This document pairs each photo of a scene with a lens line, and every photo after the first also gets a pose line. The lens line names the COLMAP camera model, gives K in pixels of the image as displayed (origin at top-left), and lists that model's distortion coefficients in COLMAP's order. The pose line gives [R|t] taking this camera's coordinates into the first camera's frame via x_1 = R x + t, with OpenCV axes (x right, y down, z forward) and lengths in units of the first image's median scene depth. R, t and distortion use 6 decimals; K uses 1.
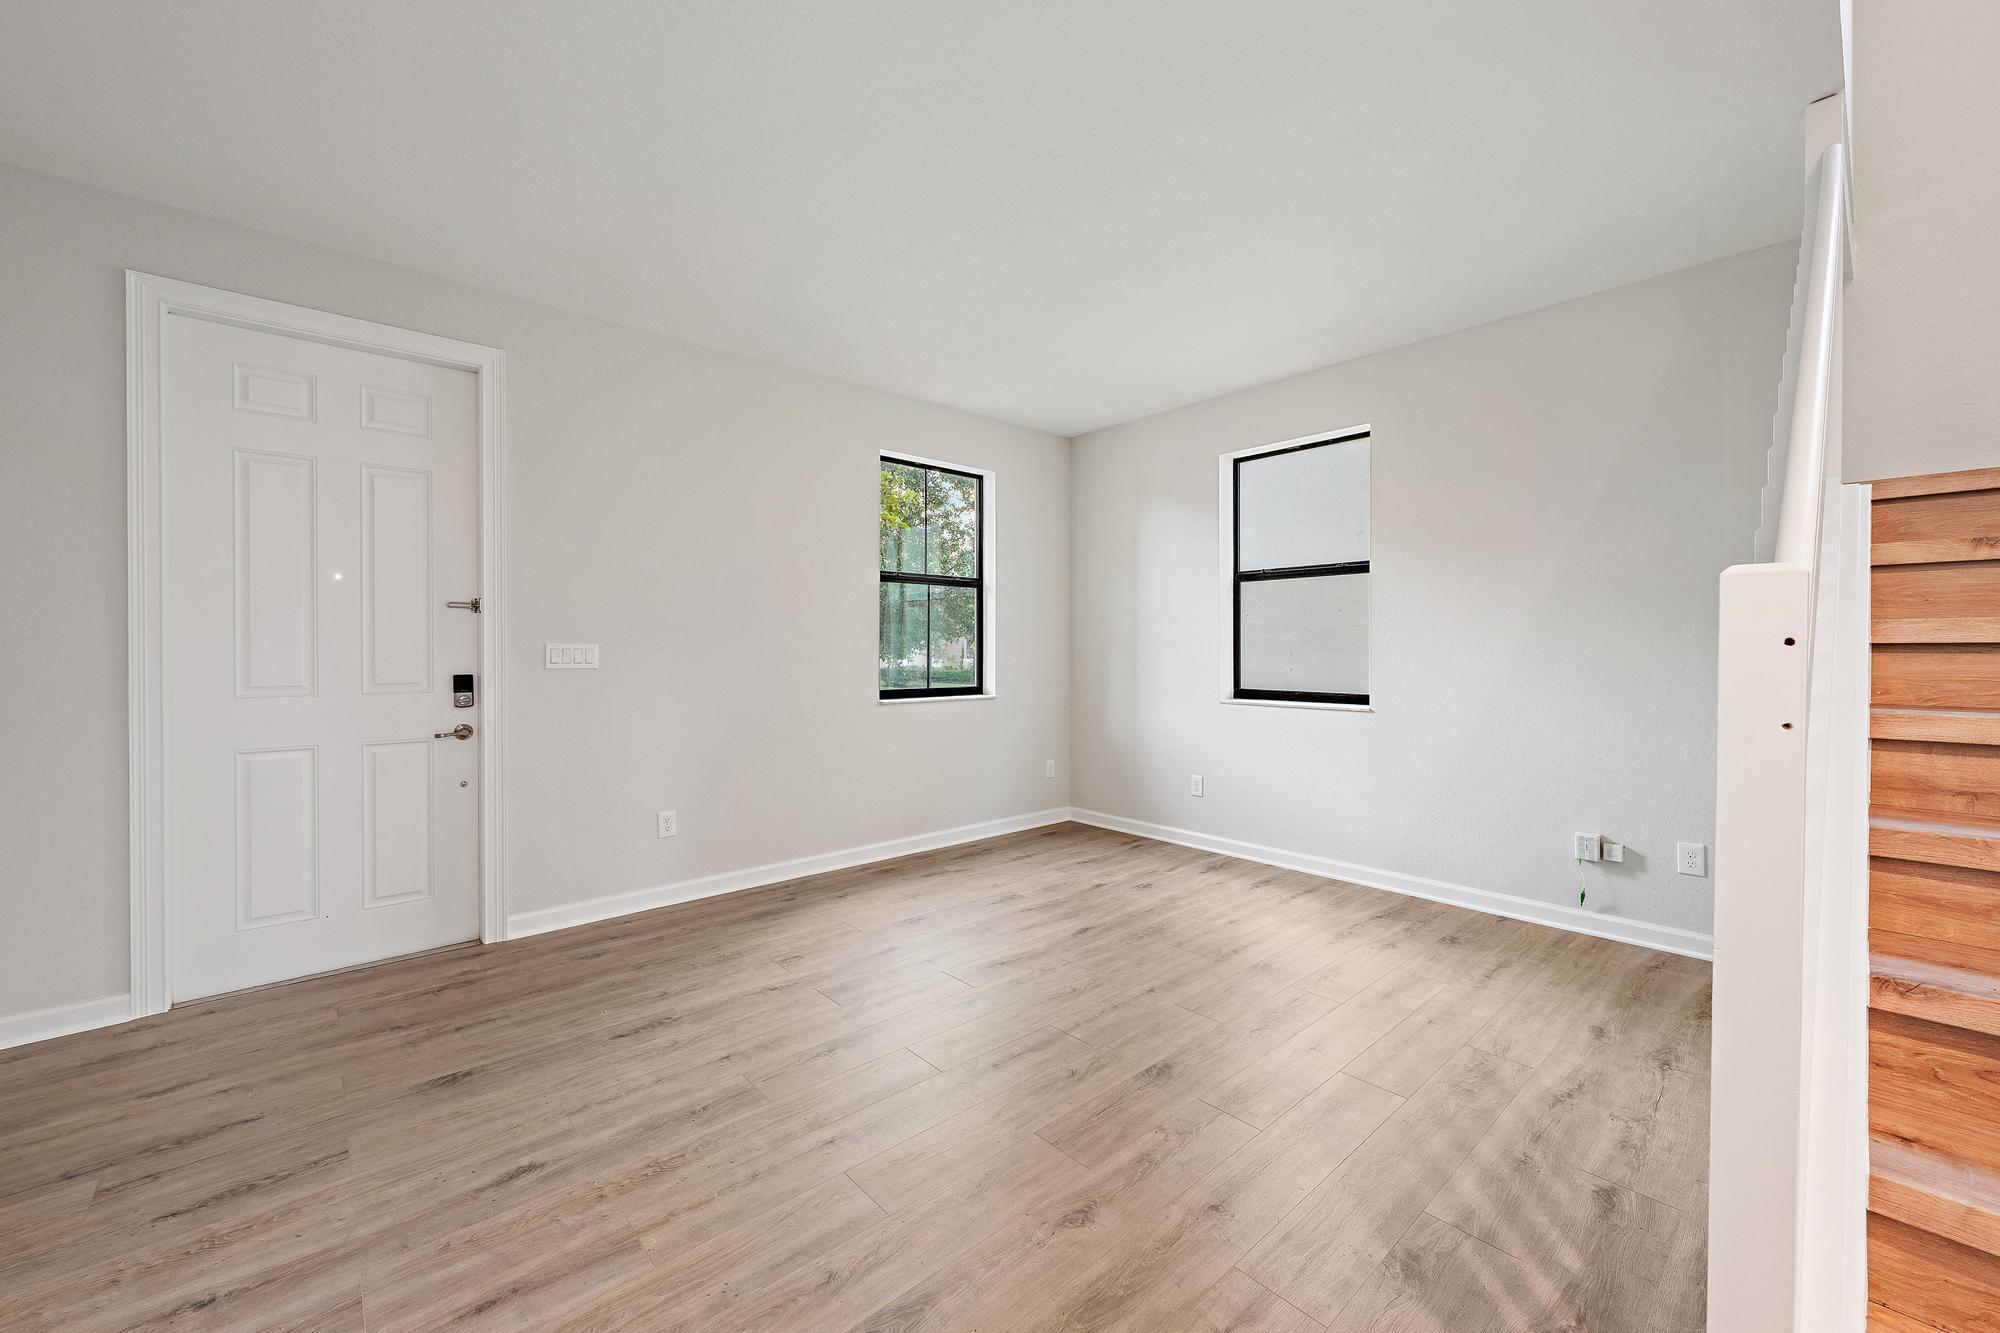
lens RADIAL K [[779.4, 0, 1000.0], [0, 779.4, 666.5], [0, 0, 1]] dist [0.015784, 0.000021]
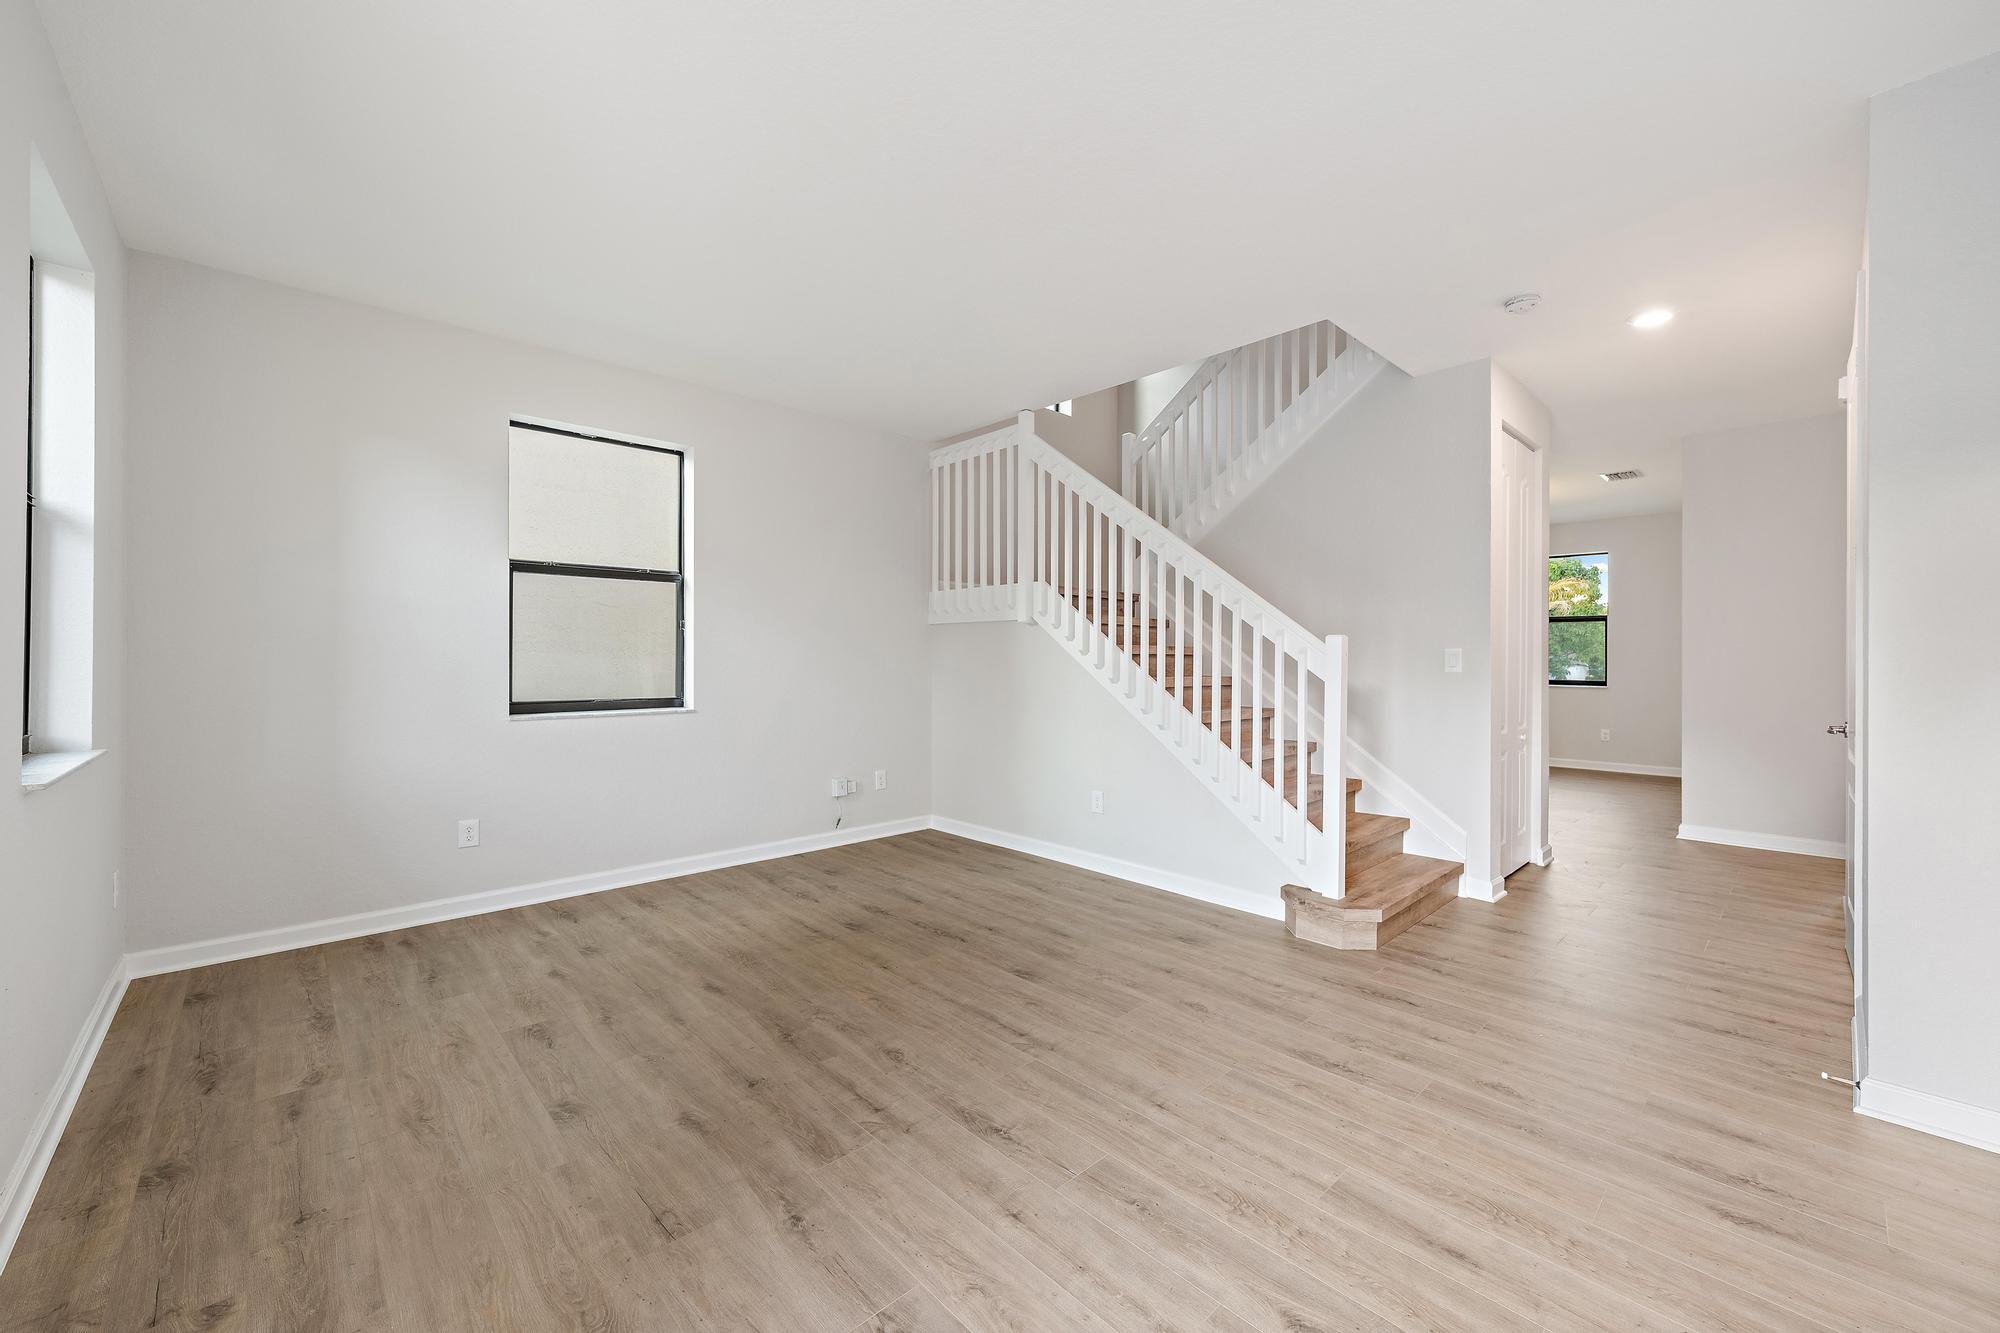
lens RADIAL K [[783.8, 0, 1002.4], [0, 783.8, 664.9], [0, 0, 1]] dist [-0.000723, 0.000124]
pose [[-0.027913, -0.004411, 0.999601, -0.710735], [0.020254, 0.999782, 0.004977, -0.005323], [-0.999405, 0.020385, -0.027818, 0.683633]]
